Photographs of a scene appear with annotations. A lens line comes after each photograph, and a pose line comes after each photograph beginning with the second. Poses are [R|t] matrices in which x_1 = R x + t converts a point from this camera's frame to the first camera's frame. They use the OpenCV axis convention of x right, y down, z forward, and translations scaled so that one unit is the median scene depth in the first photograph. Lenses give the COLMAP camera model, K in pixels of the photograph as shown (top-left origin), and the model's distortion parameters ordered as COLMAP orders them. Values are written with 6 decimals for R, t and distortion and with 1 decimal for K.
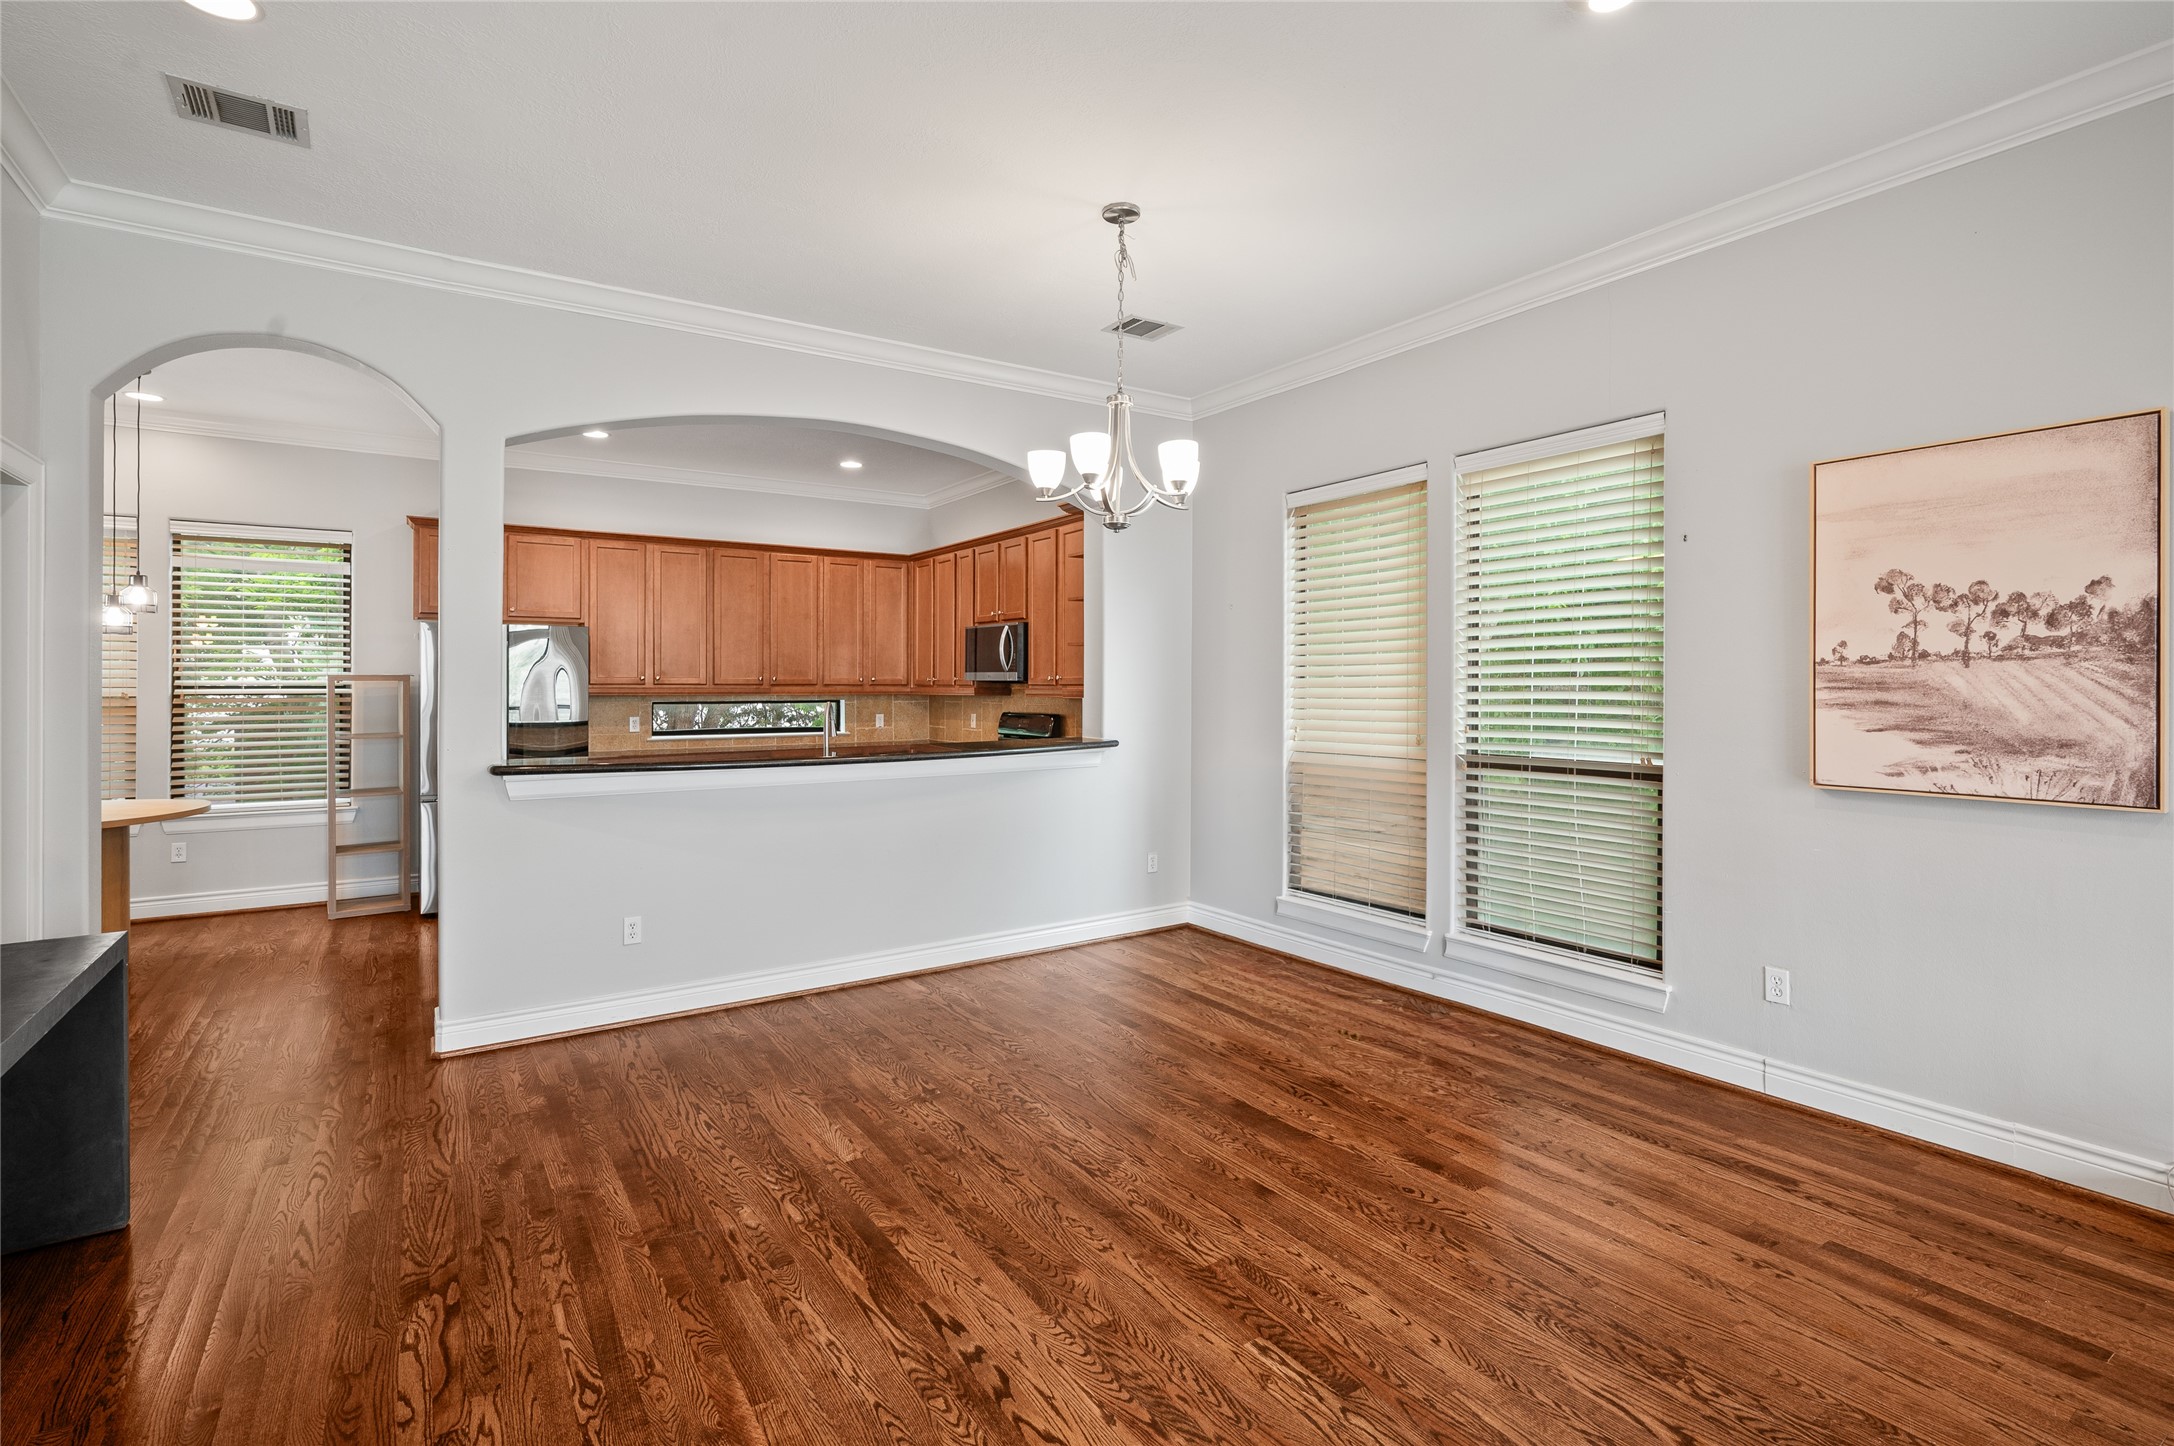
lens RADIAL K [[1010.3, 0, 1089.2], [0, 1010.3, 685.9], [0, 0, 1]] dist [-0.001197, -0.000438]
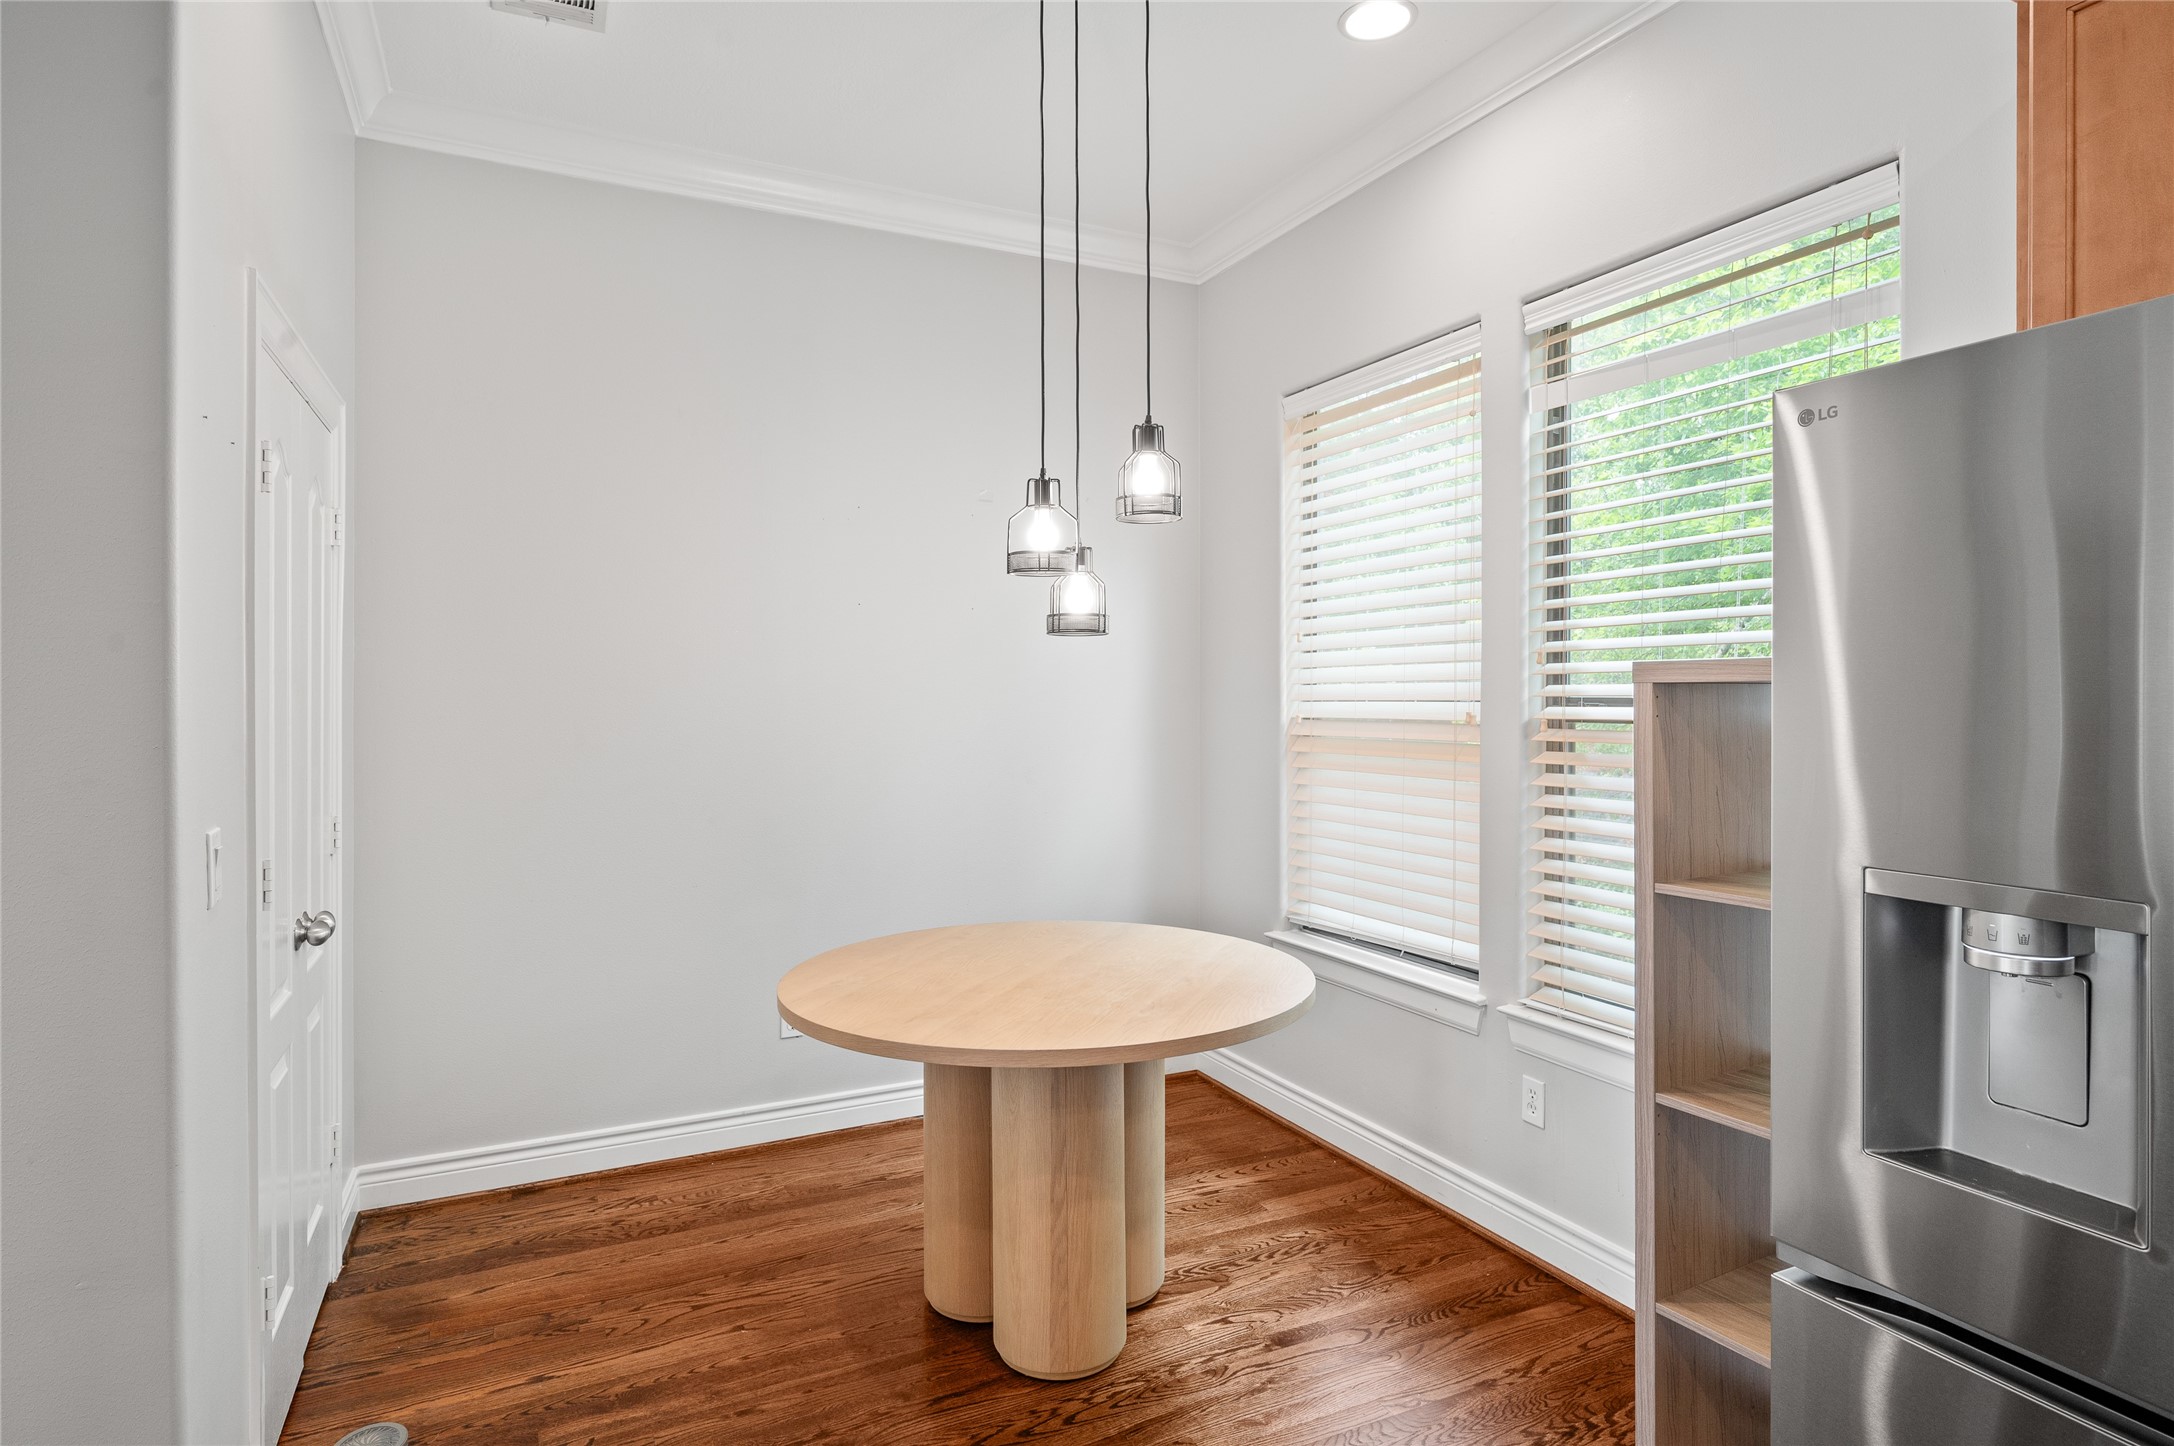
lens RADIAL K [[1178.2, 0, 1090.0], [0, 1178.2, 692.7], [0, 0, 1]] dist [-0.001420, -0.000693]
pose [[-0.139916, 0.000716, -0.990163, -0.800240], [-0.002000, 0.999997, 0.001006, -0.003147], [0.990161, 0.002122, -0.139915, 1.769097]]
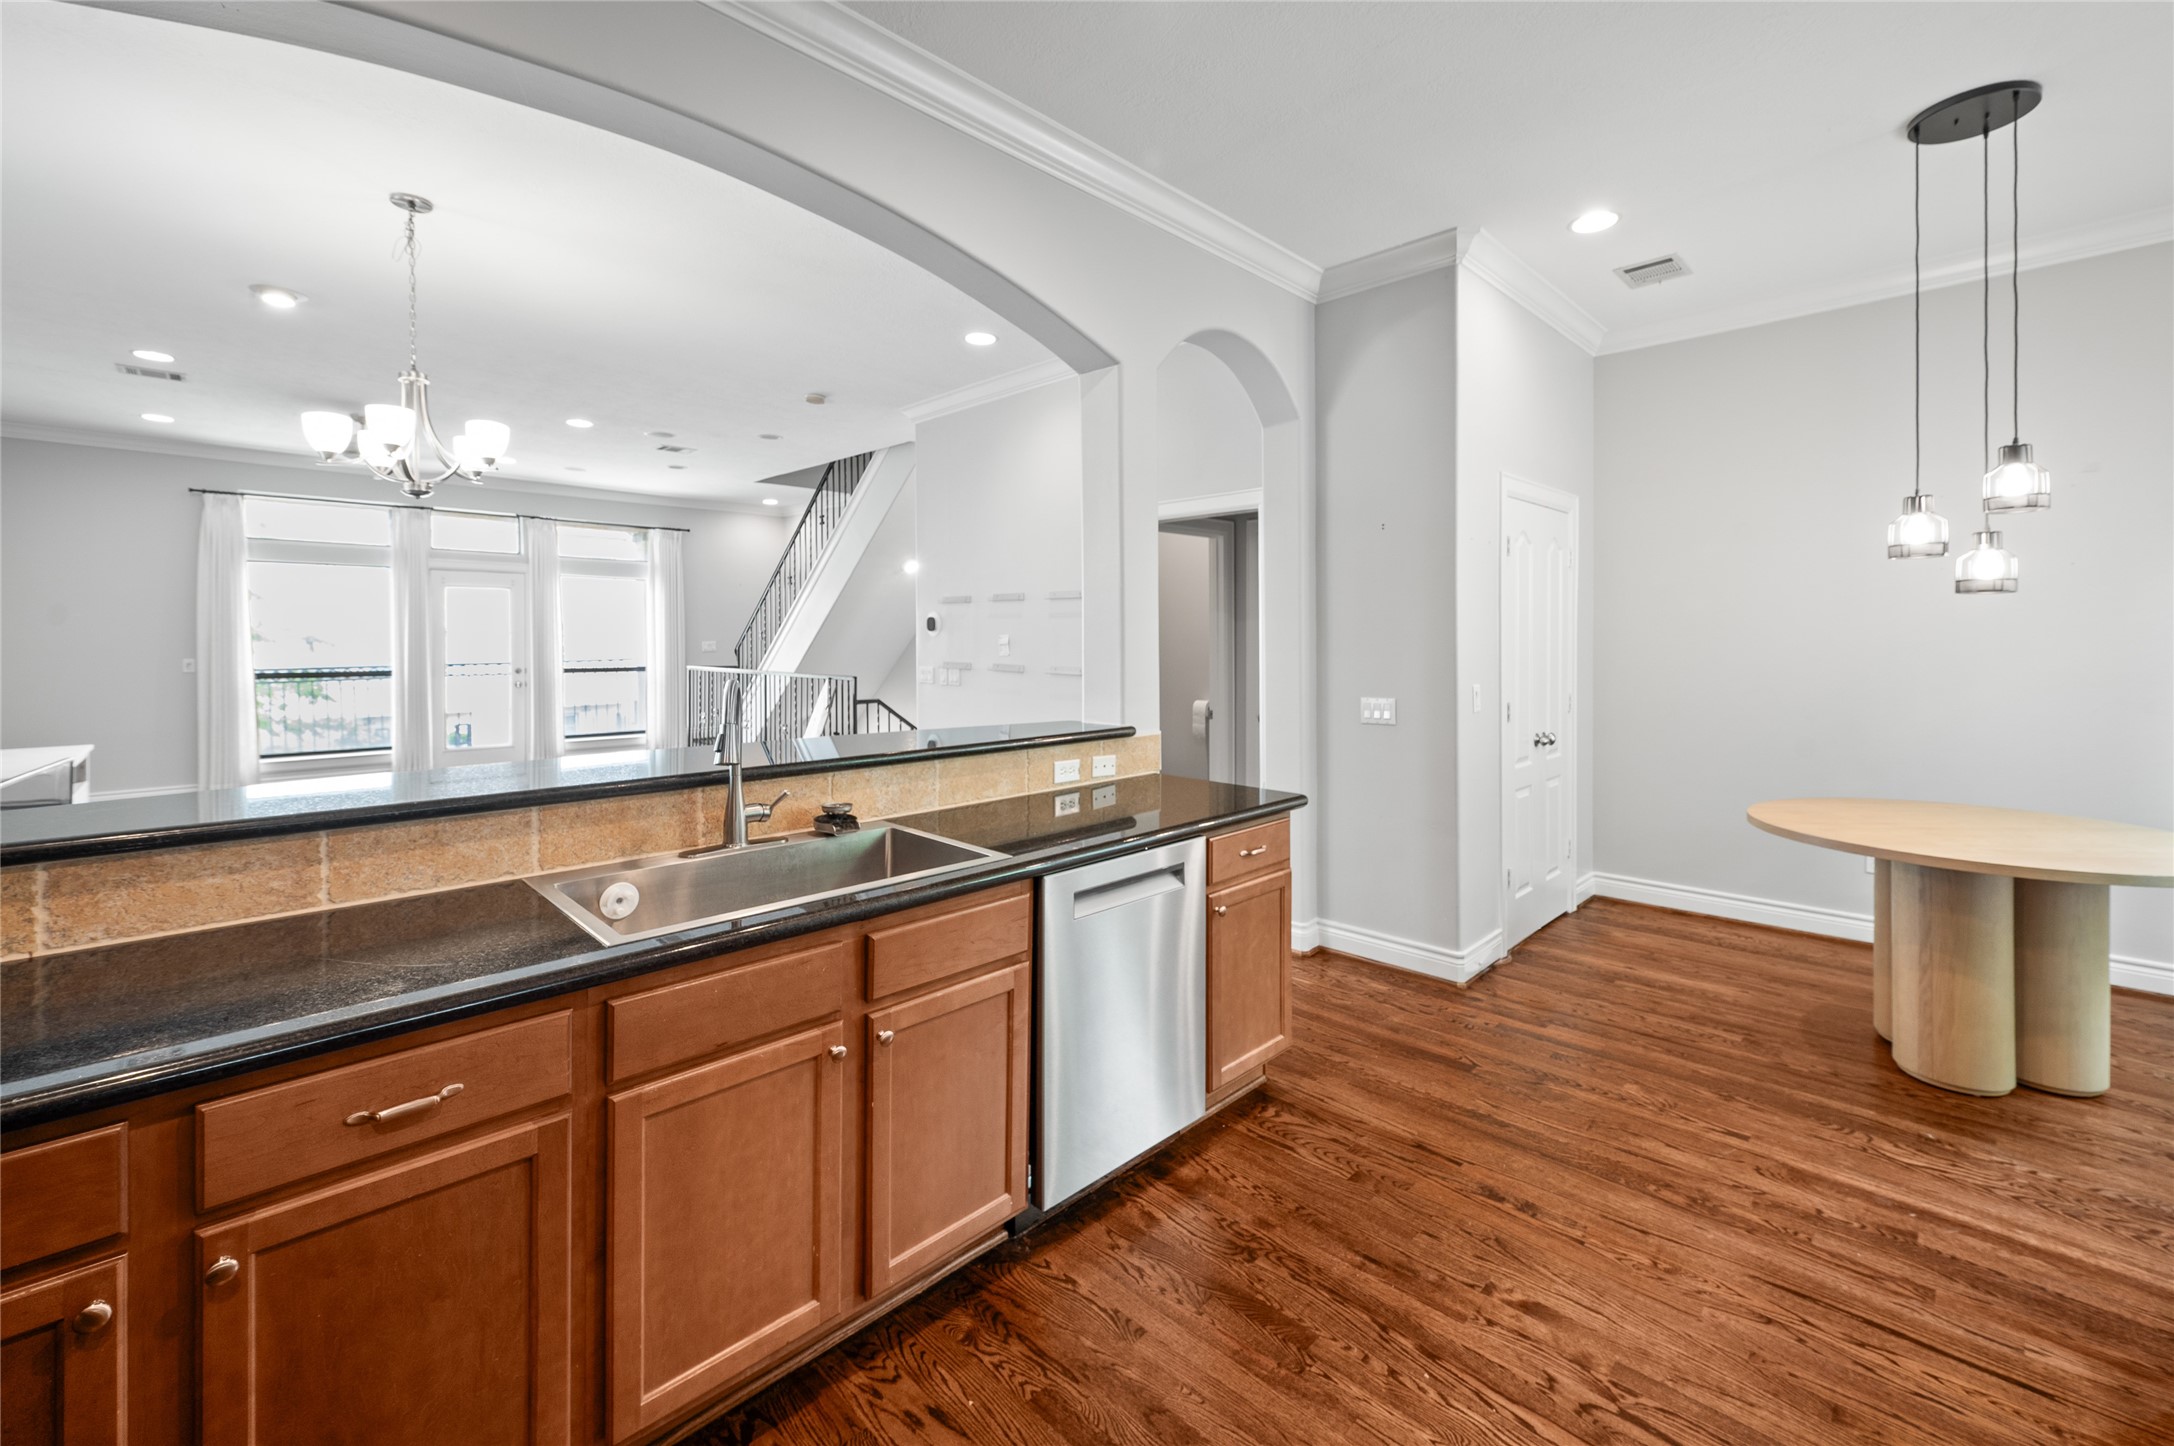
lens RADIAL K [[908.2, 0, 1117.1], [0, 908.2, 647.5], [0, 0, 1]] dist [0.000556, 0.000023]
pose [[-0.975949, 0.004438, -0.217953, -0.562362], [0.002007, 0.999933, 0.011376, -0.001103], [0.217989, 0.010665, -0.975893, 2.368912]]
